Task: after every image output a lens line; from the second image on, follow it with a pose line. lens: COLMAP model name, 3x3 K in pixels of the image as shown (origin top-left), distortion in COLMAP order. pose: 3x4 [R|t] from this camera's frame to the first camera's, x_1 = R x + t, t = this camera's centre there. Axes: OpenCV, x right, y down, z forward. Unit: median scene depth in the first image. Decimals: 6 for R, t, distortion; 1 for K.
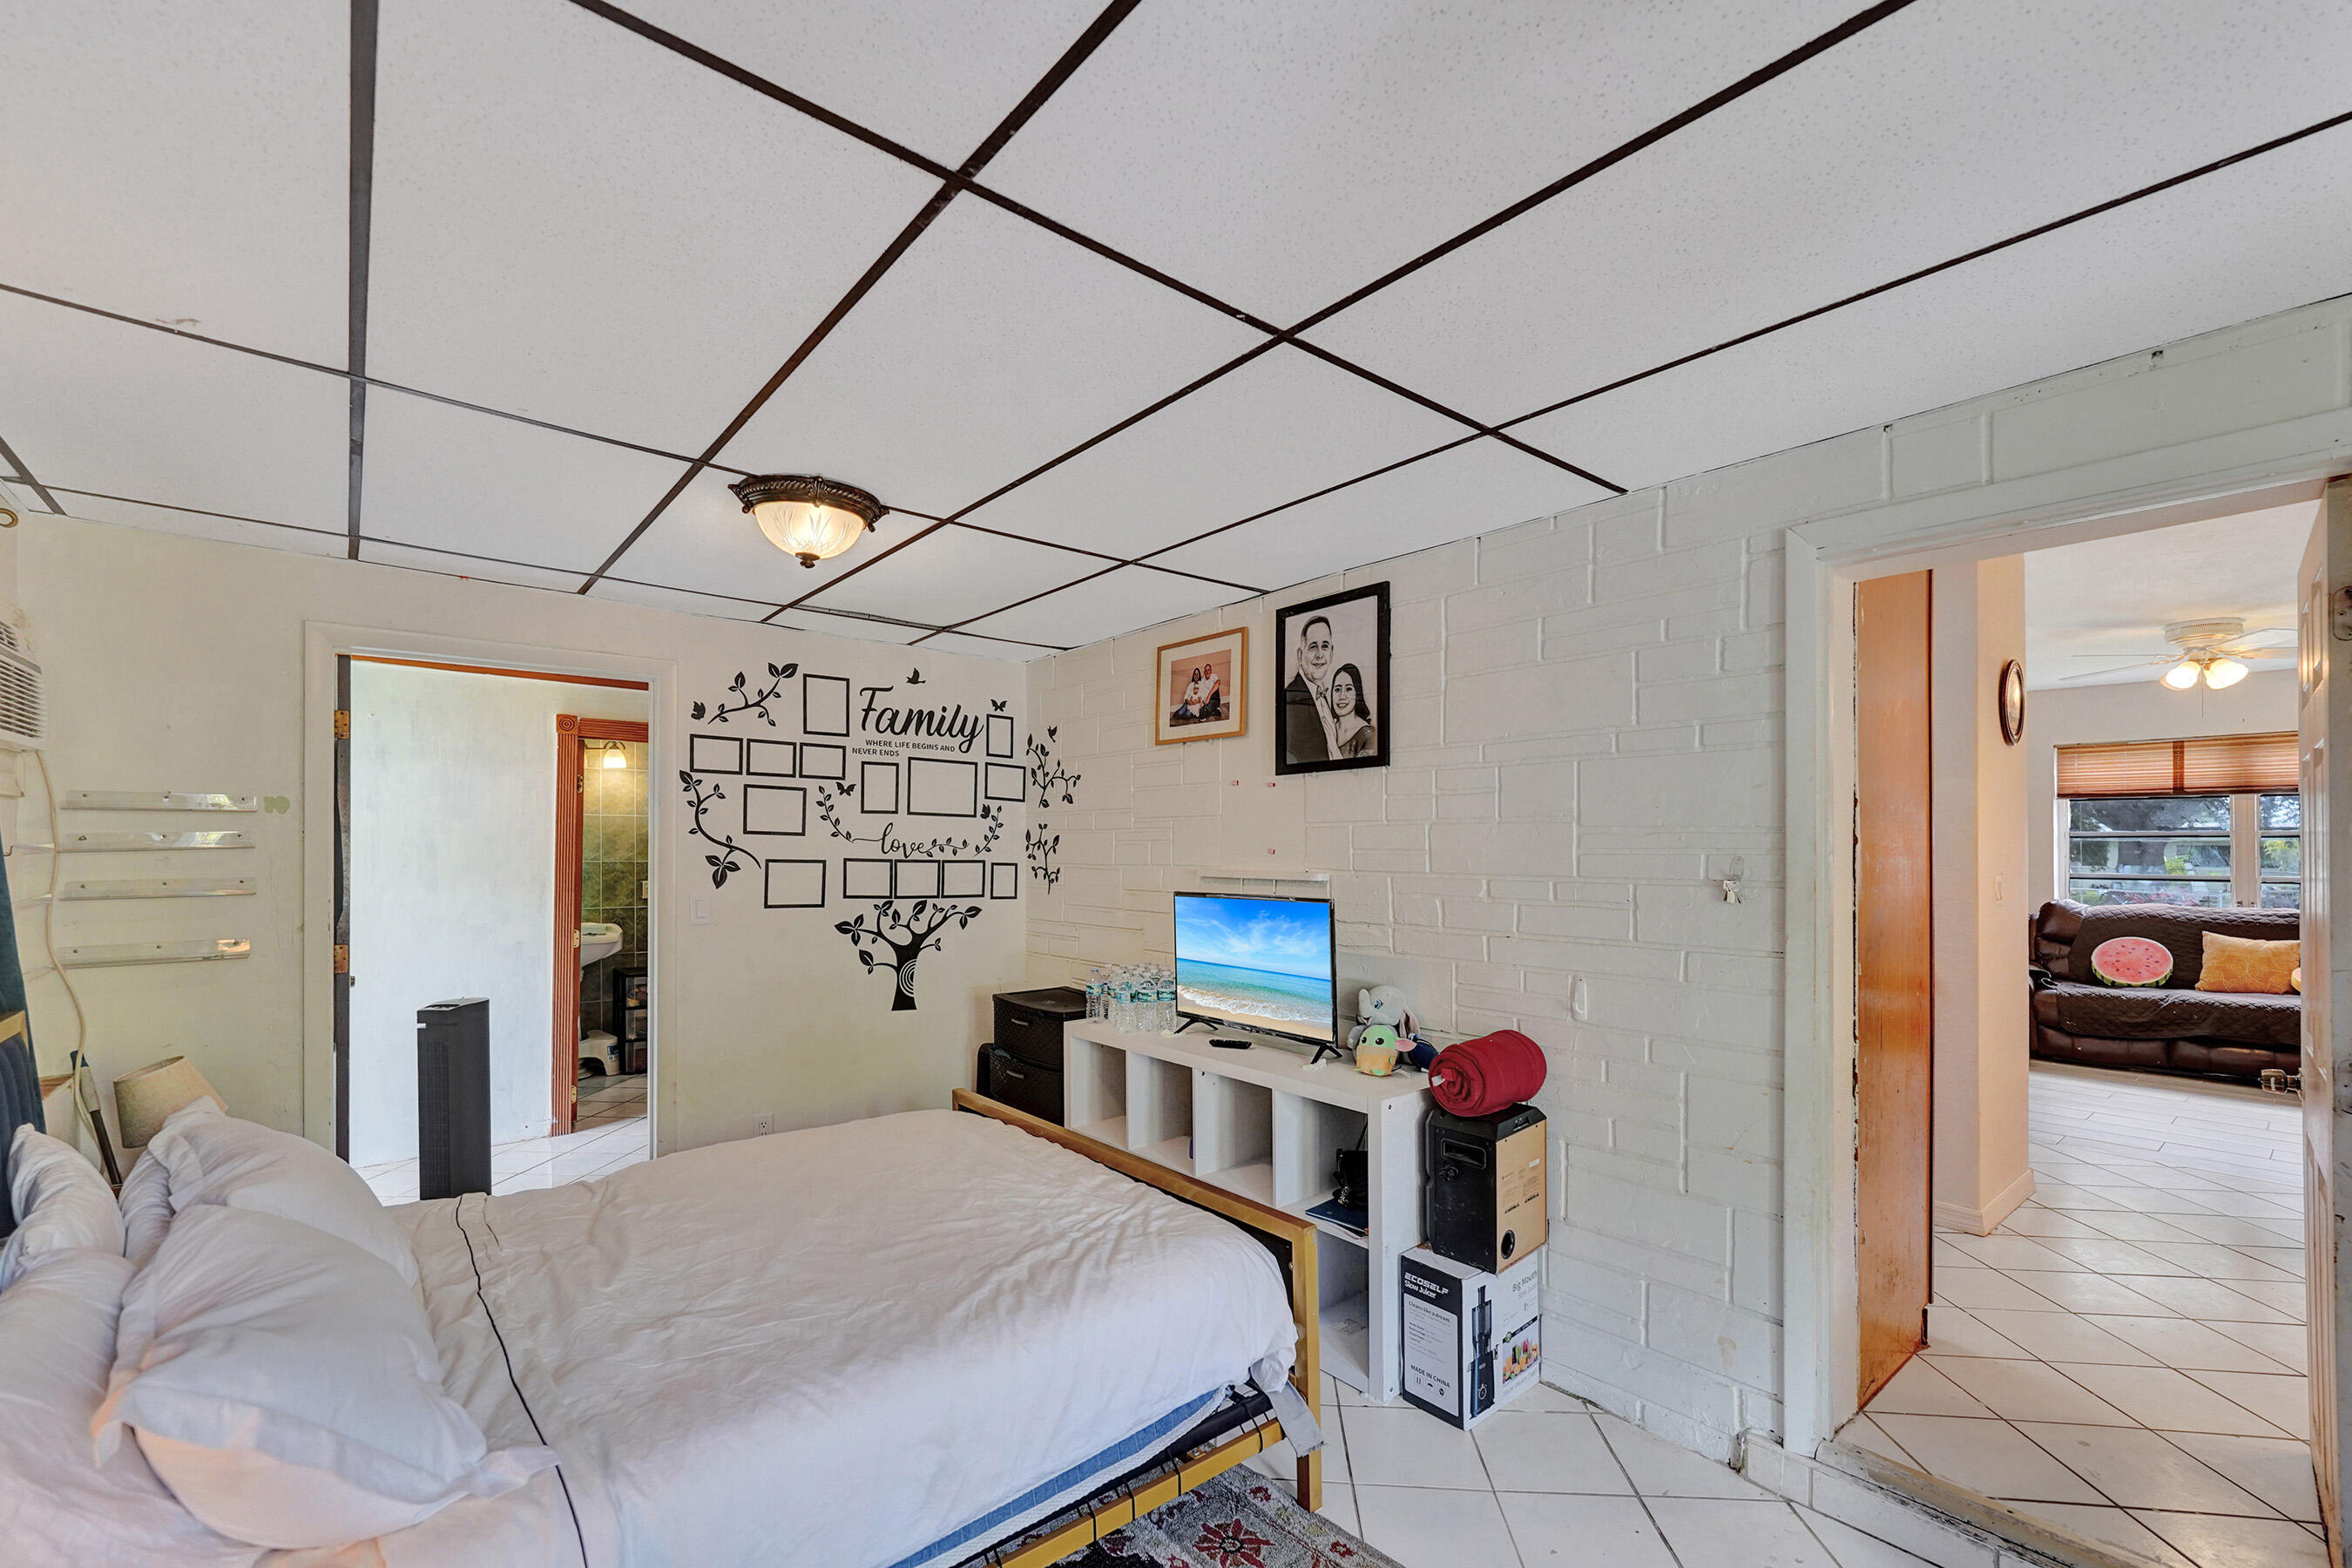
lens RADIAL K [[1001.1, 0, 1143.7], [0, 1001.1, 838.1], [0, 0, 1]] dist [-0.013222, 0.000625]
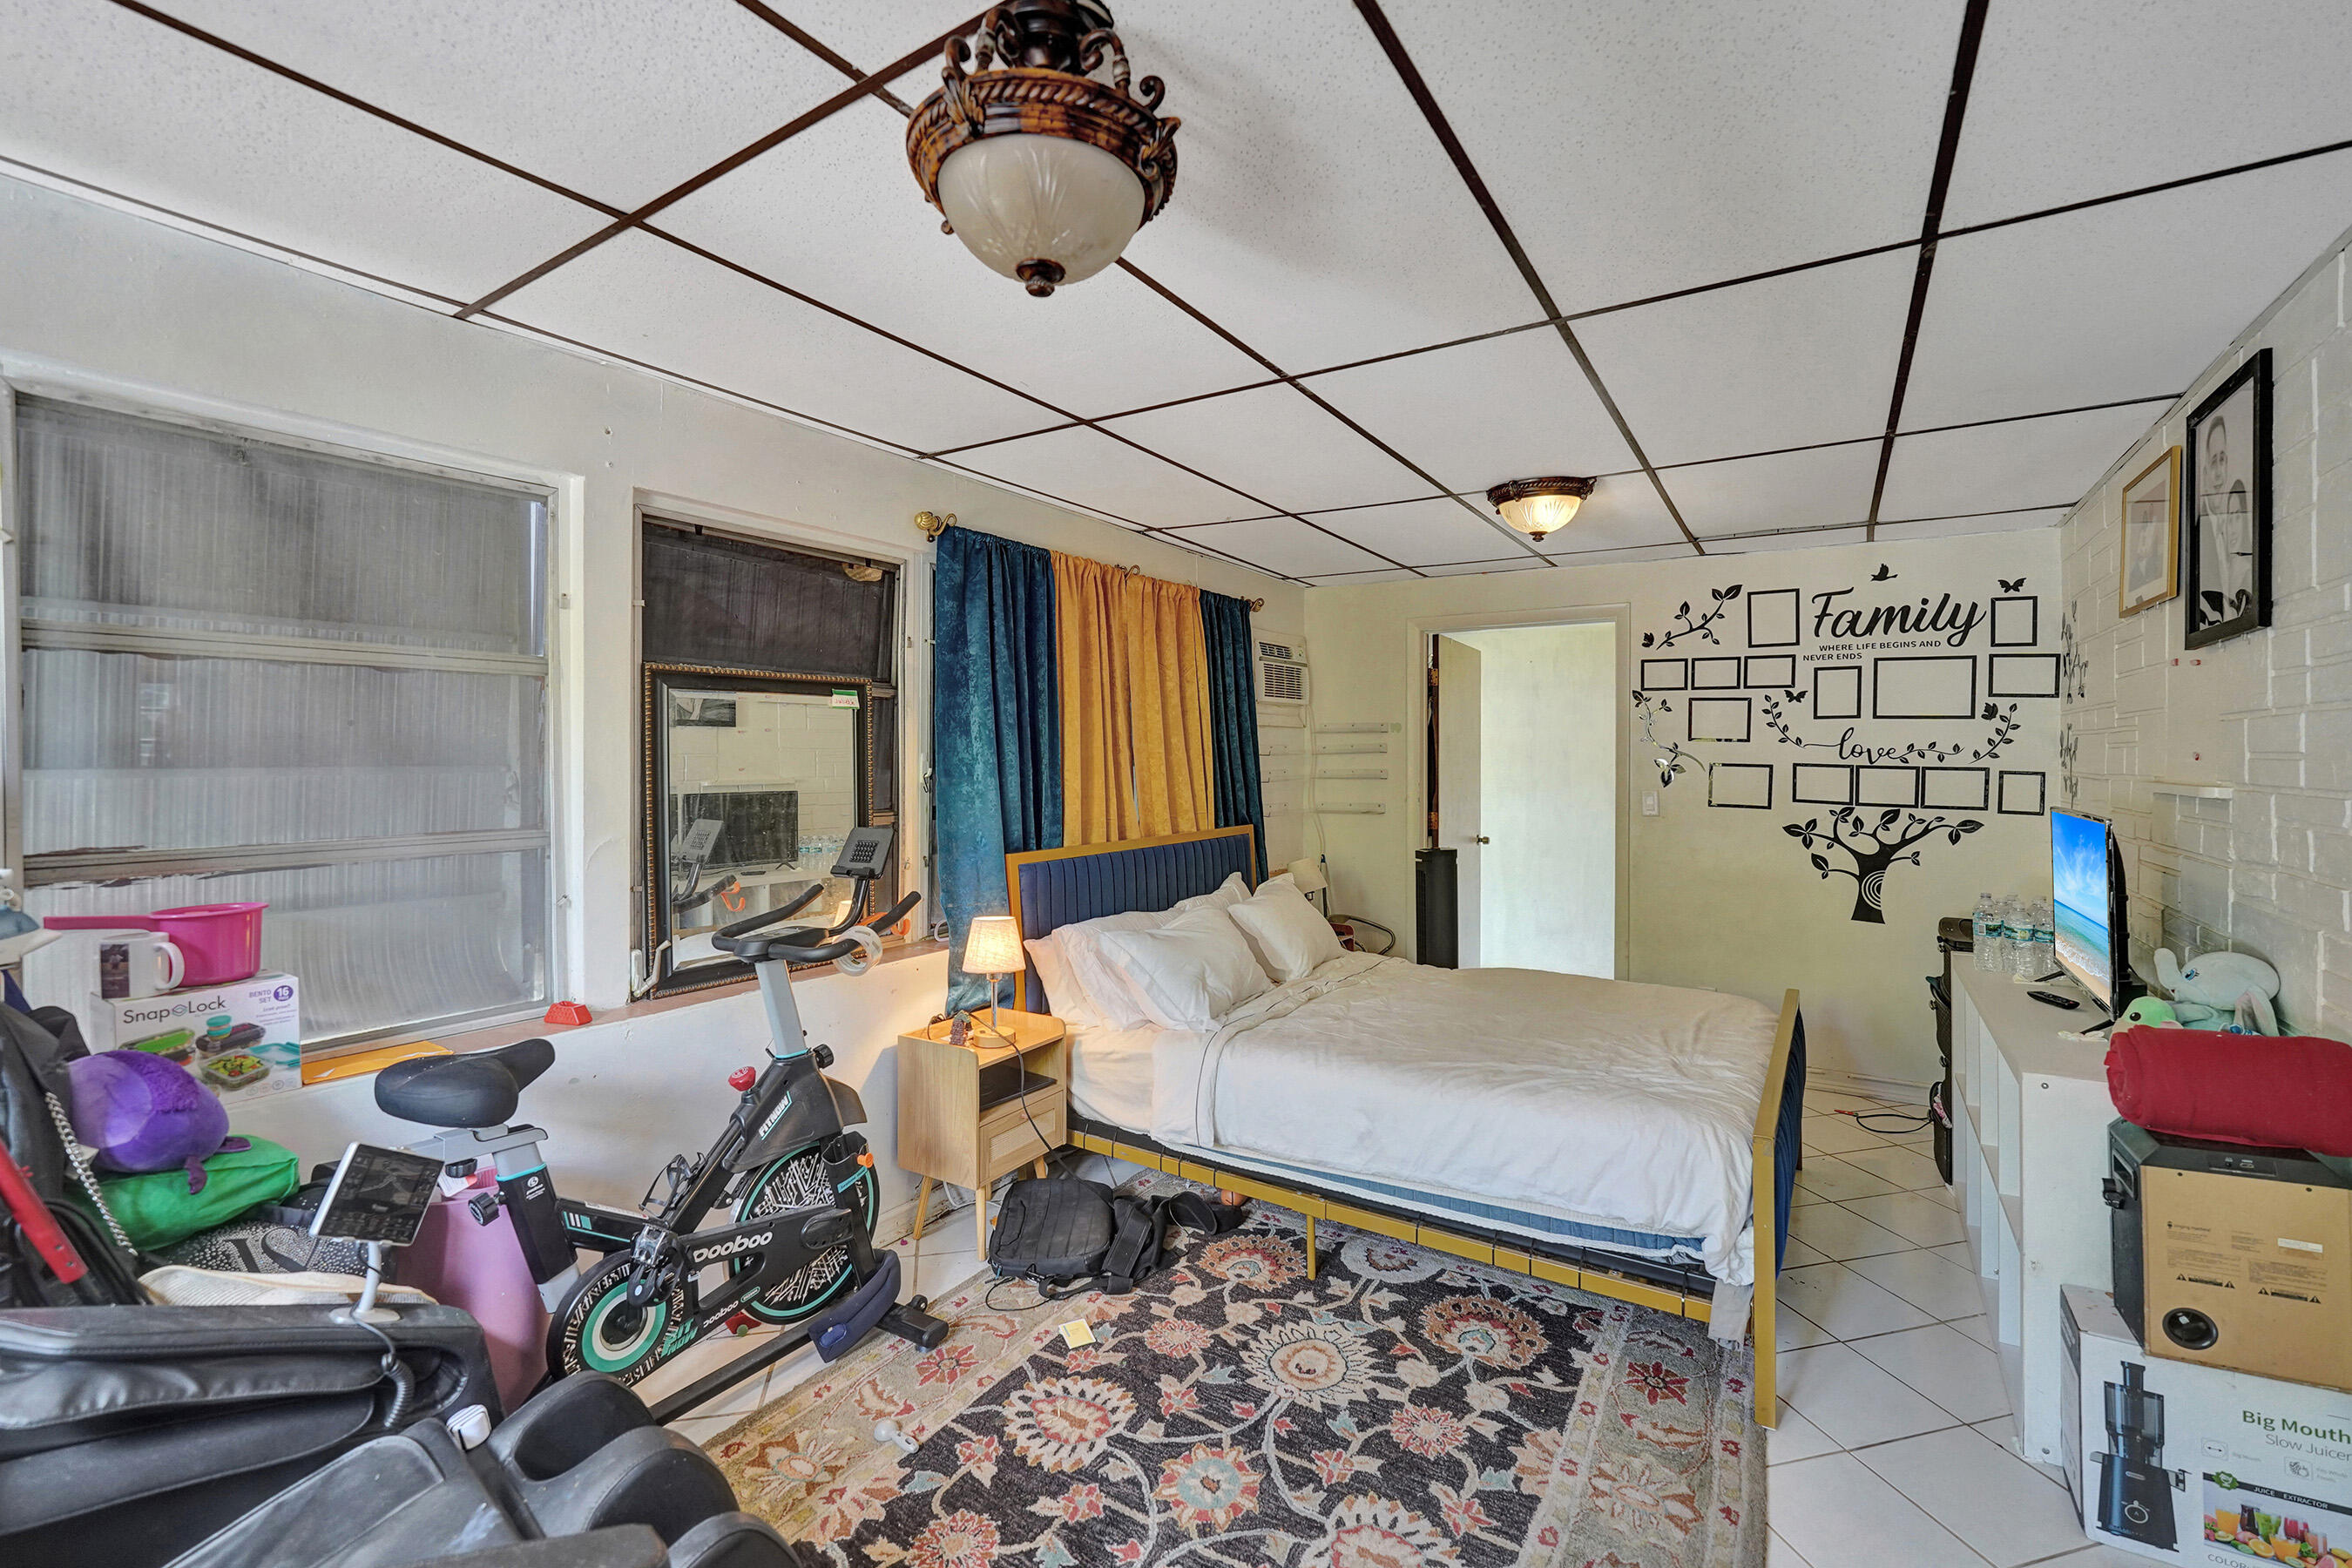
lens RADIAL K [[1001.1, 0, 1191.2], [0, 1001.1, 767.7], [0, 0, 1]] dist [-0.013222, 0.000625]
pose [[0.306496, 0.013383, -0.951778, 0.479864], [0.007235, 0.999840, 0.016388, 0.003283], [0.951844, -0.011909, 0.306350, 0.087967]]
